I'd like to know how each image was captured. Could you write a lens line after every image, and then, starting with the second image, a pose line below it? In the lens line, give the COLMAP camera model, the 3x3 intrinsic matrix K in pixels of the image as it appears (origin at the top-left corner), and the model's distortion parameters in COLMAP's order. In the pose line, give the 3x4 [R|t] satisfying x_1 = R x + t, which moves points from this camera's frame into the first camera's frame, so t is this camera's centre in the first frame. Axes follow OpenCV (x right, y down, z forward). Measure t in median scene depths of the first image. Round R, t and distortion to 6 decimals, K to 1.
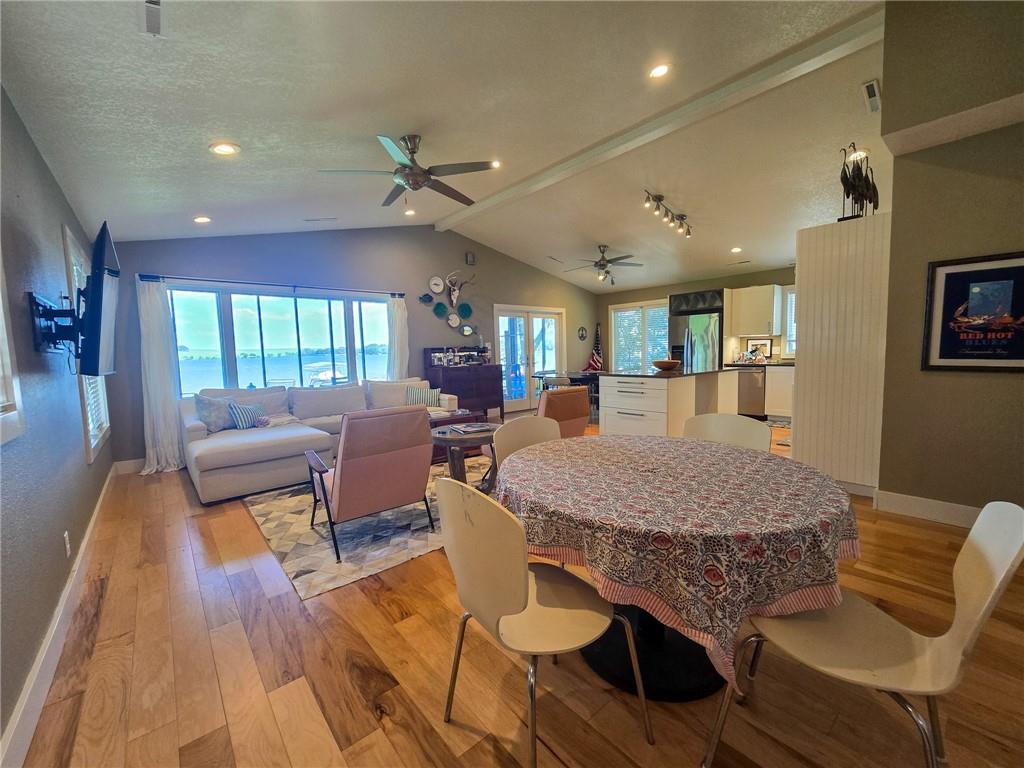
lens RADIAL K [[422.2, 0, 512.3], [0, 422.2, 387.6], [0, 0, 1]] dist [-0.009202, 0.000920]
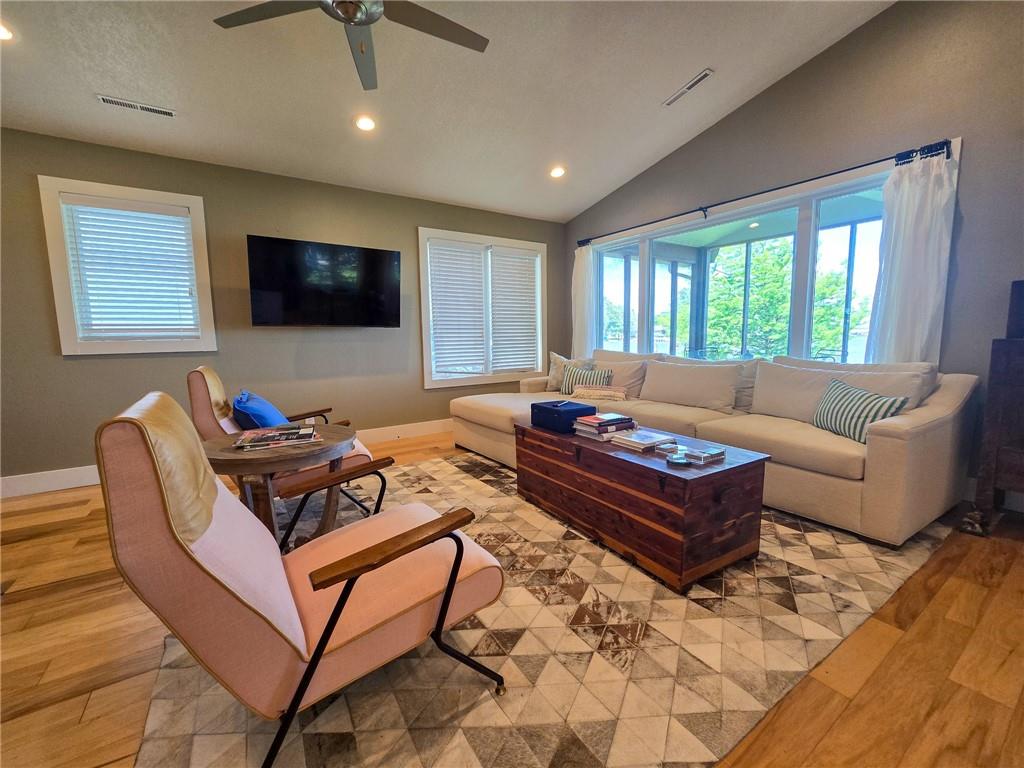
lens RADIAL K [[422.2, 0, 511.7], [0, 422.2, 385.5], [0, 0, 1]] dist [-0.009202, 0.000920]
pose [[-0.118869, 0.146448, -0.982050, 0.338924], [-0.069122, 0.985443, 0.155320, -0.064620], [0.990501, 0.086344, -0.107016, 1.186152]]
